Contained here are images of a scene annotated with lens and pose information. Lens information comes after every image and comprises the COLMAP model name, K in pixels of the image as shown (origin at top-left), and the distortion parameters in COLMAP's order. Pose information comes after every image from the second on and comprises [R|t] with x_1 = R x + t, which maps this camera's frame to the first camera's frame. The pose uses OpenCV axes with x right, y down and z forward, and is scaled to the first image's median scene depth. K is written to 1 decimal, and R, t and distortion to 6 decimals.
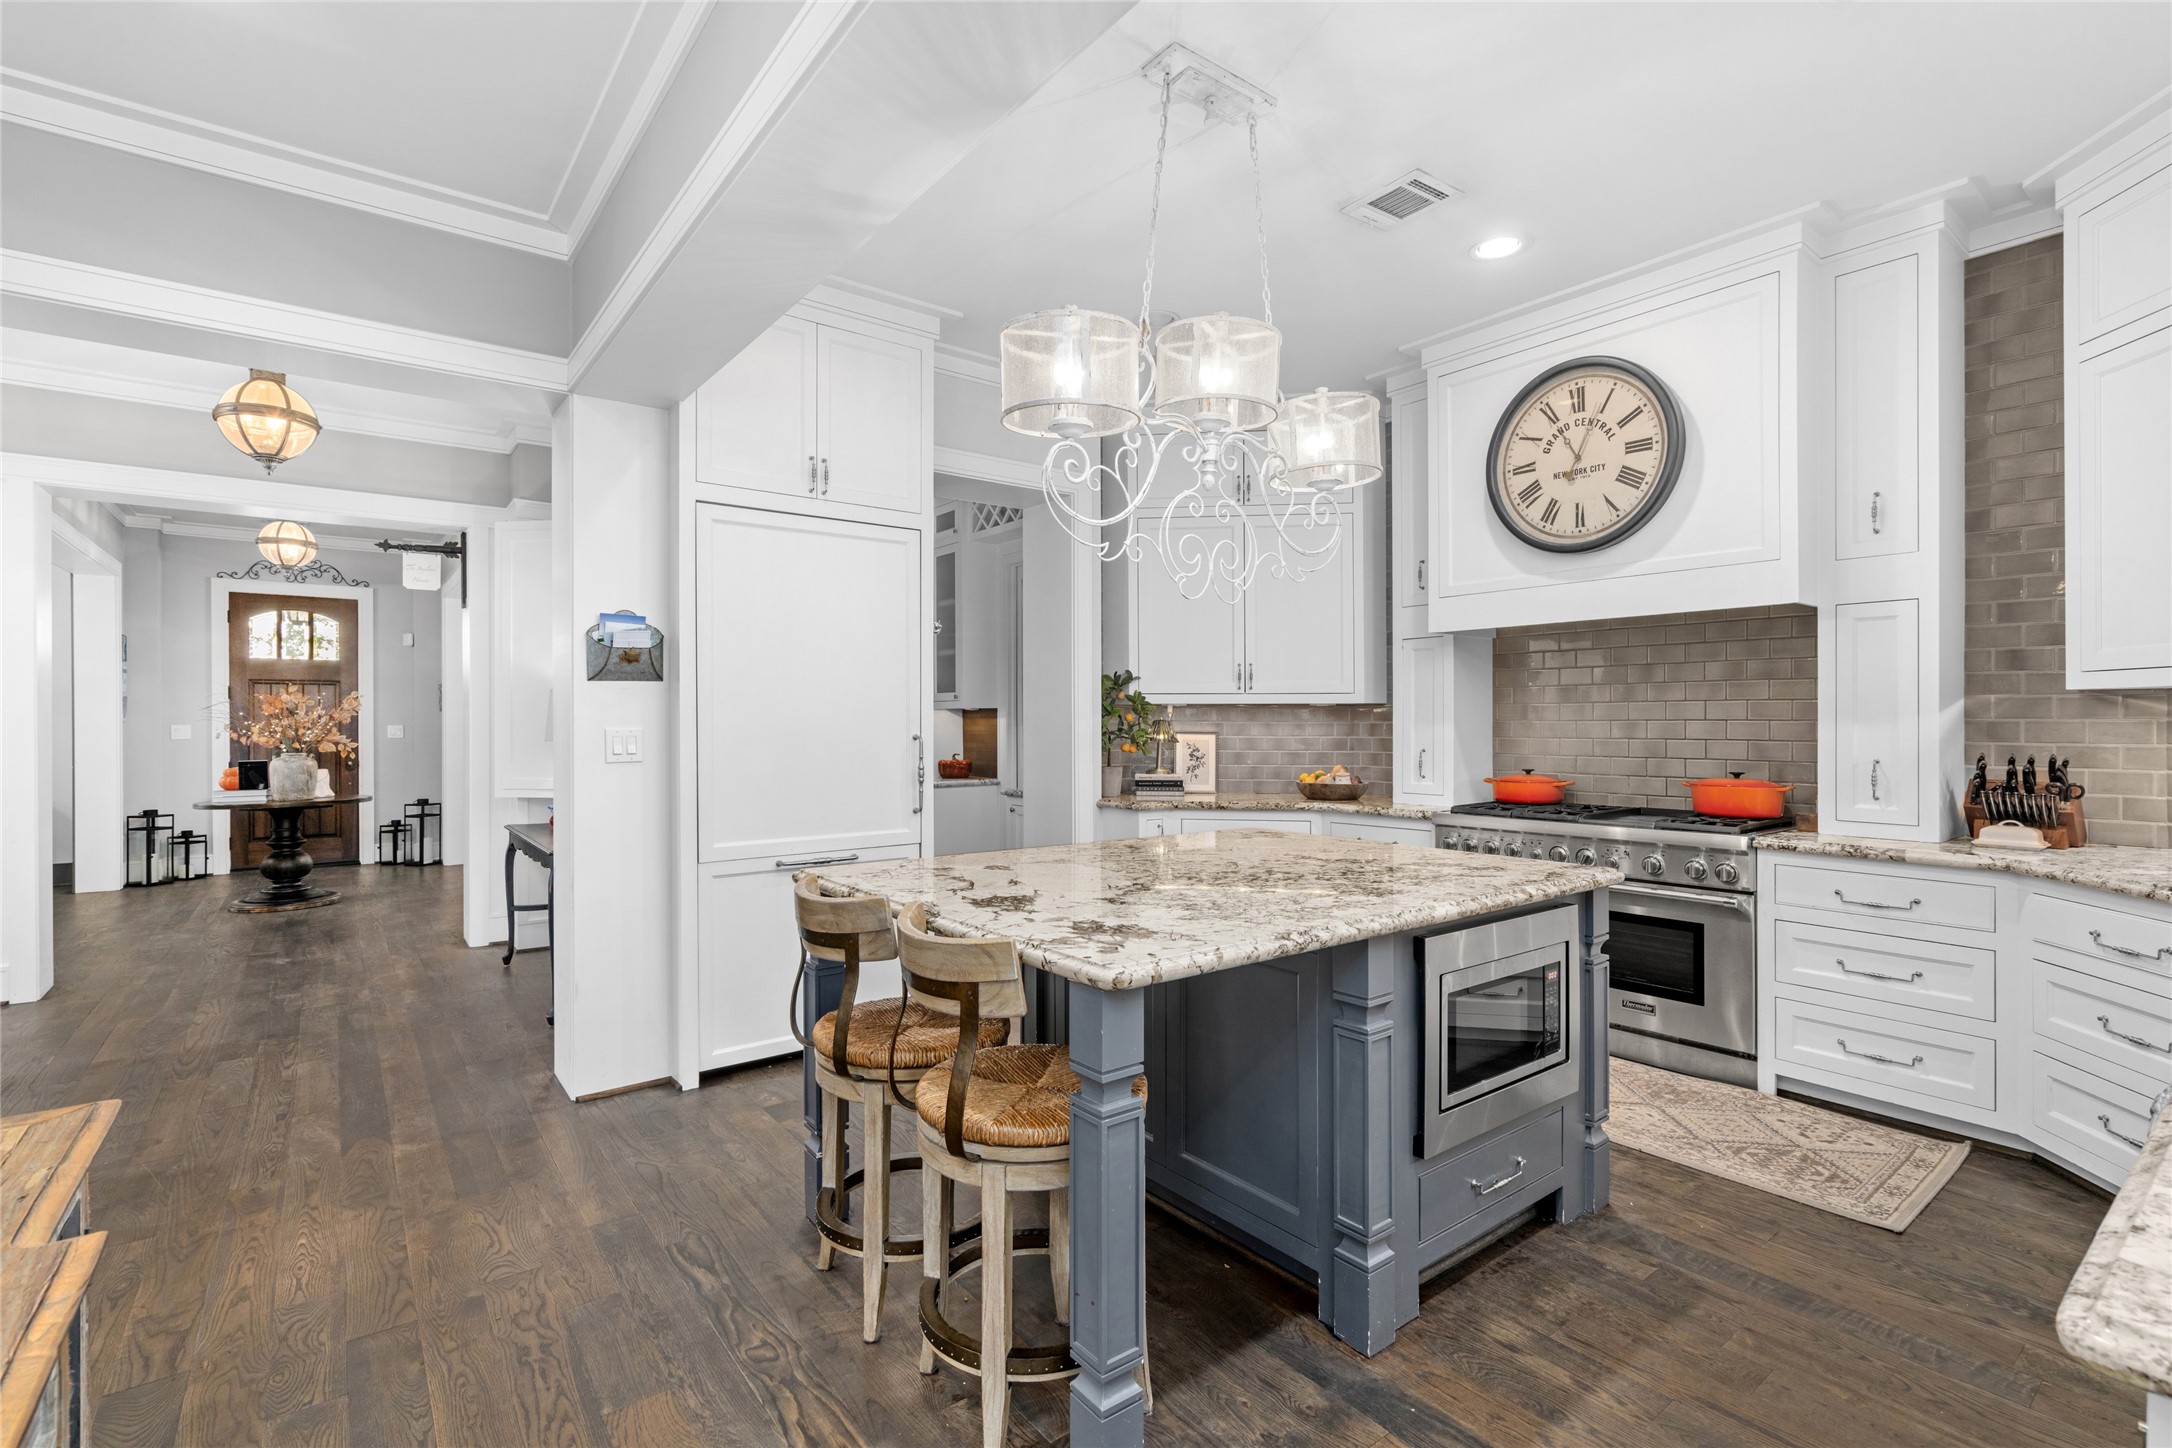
lens RADIAL K [[983.5, 0, 1082.5], [0, 983.5, 726.6], [0, 0, 1]] dist [-0.002459, 0.000962]
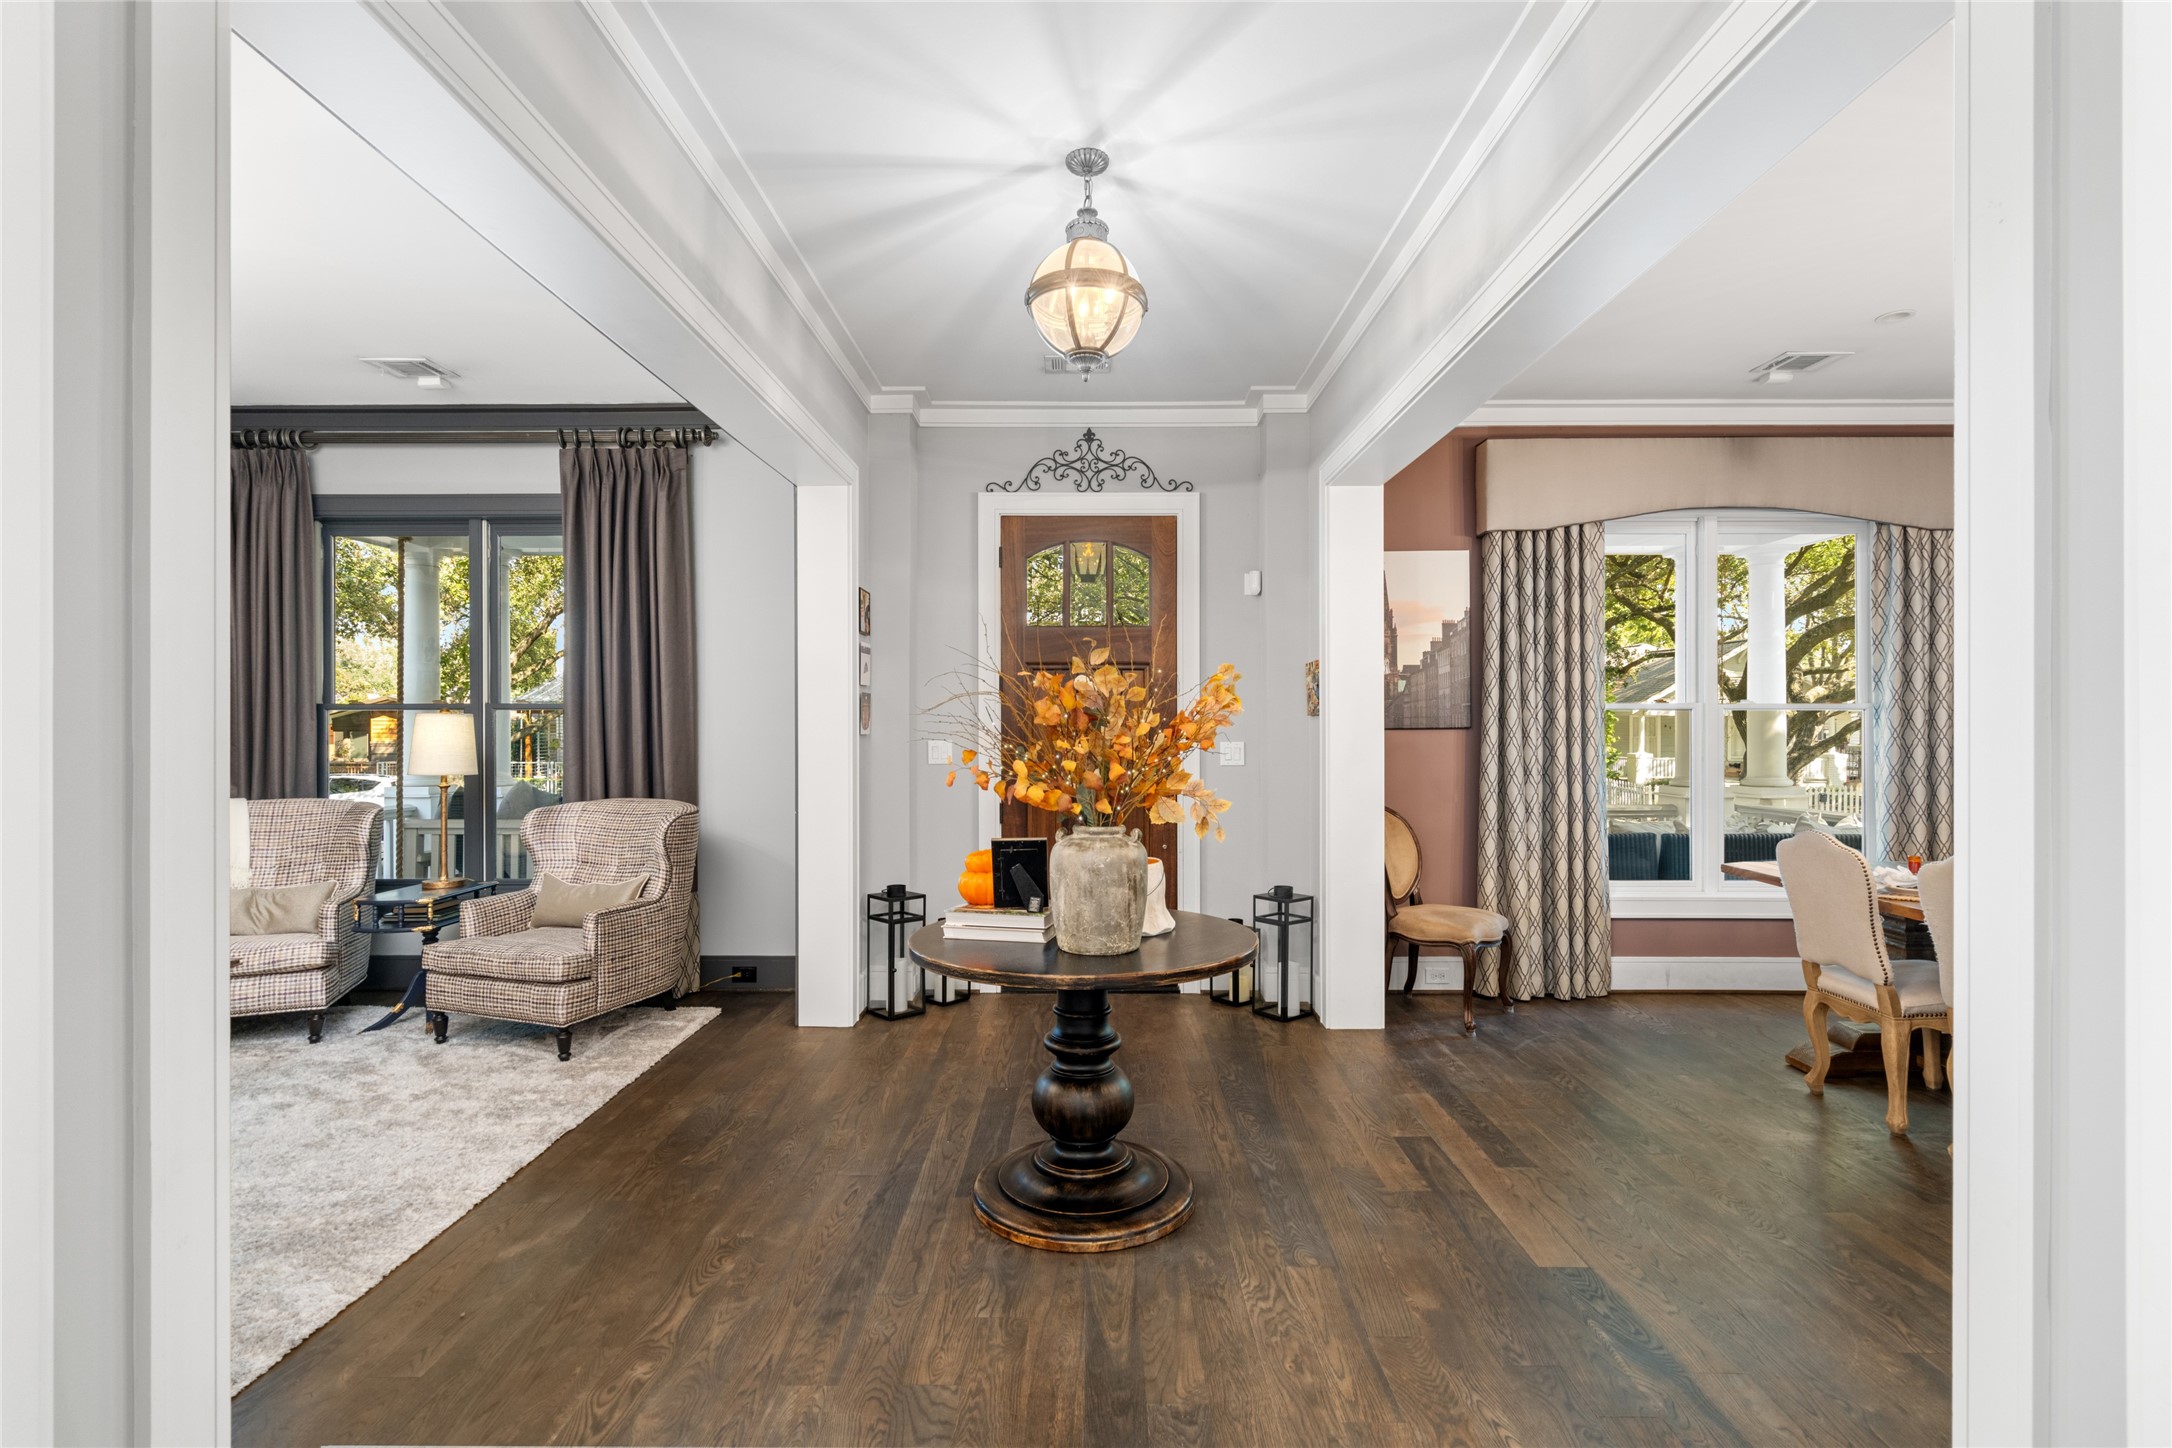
lens RADIAL K [[983.5, 0, 1082.5], [0, 983.5, 726.6], [0, 0, 1]] dist [-0.002459, 0.000962]
pose [[0.787924, 0.000875, -0.615772, -0.570727], [-0.004059, 0.999985, -0.003773, -0.010389], [0.615759, 0.005472, 0.787915, 0.692113]]
